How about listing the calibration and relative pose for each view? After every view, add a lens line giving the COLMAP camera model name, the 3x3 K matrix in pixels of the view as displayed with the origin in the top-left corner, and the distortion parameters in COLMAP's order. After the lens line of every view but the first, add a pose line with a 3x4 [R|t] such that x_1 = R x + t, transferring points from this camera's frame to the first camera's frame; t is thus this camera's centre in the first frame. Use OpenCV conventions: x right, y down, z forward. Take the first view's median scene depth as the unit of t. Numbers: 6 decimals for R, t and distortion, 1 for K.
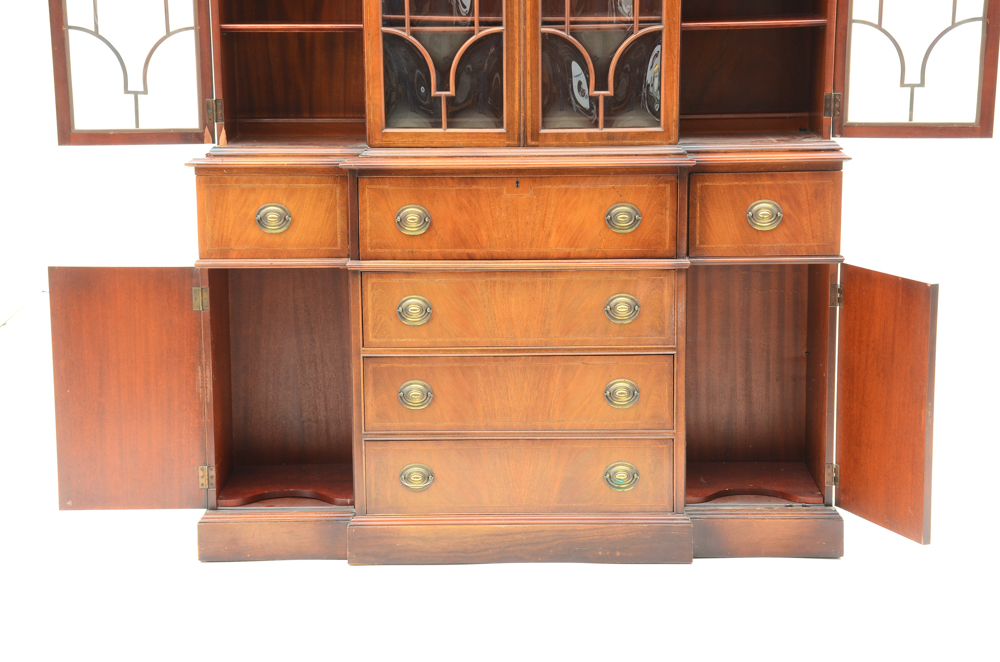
lens RADIAL K [[1997.4, 0, 494.0], [0, 1997.4, 336.9], [0, 0, 1]] dist [0.412744, 0.000000]
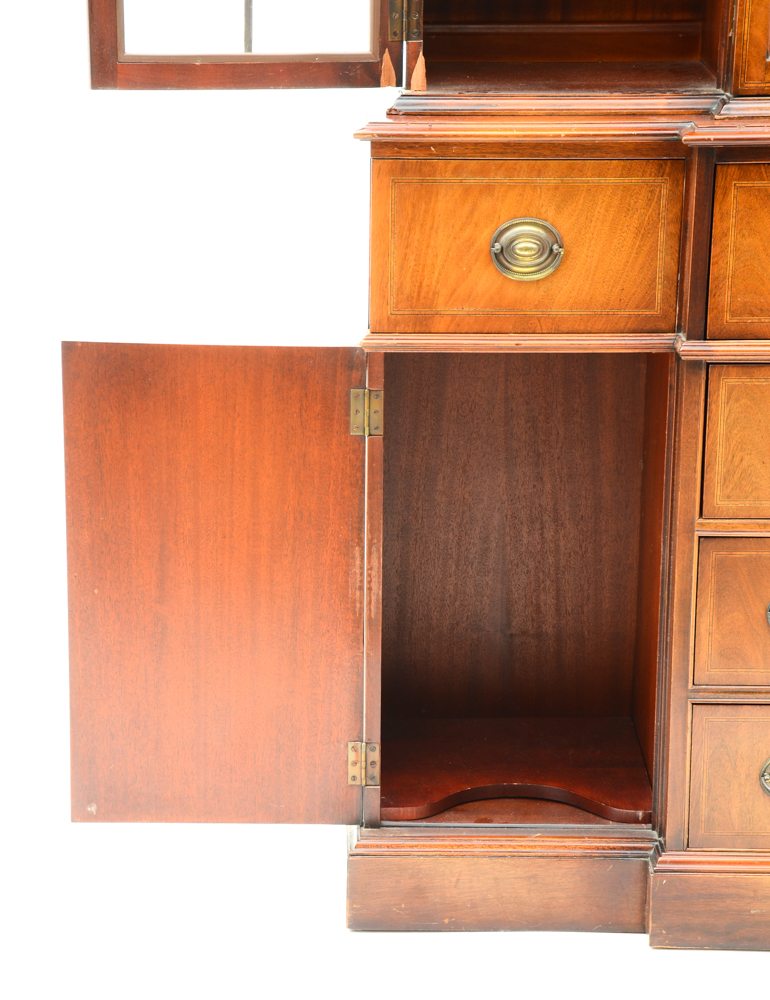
lens RADIAL K [[2988.5, 0, 395.4], [0, 2988.5, 586.7], [0, 0, 1]] dist [0.736091, 0.000000]
pose [[0.999391, 0.011230, 0.033048, -0.163660], [-0.014676, 0.994264, 0.105941, -0.054708], [-0.031668, -0.106361, 0.993823, 0.270741]]
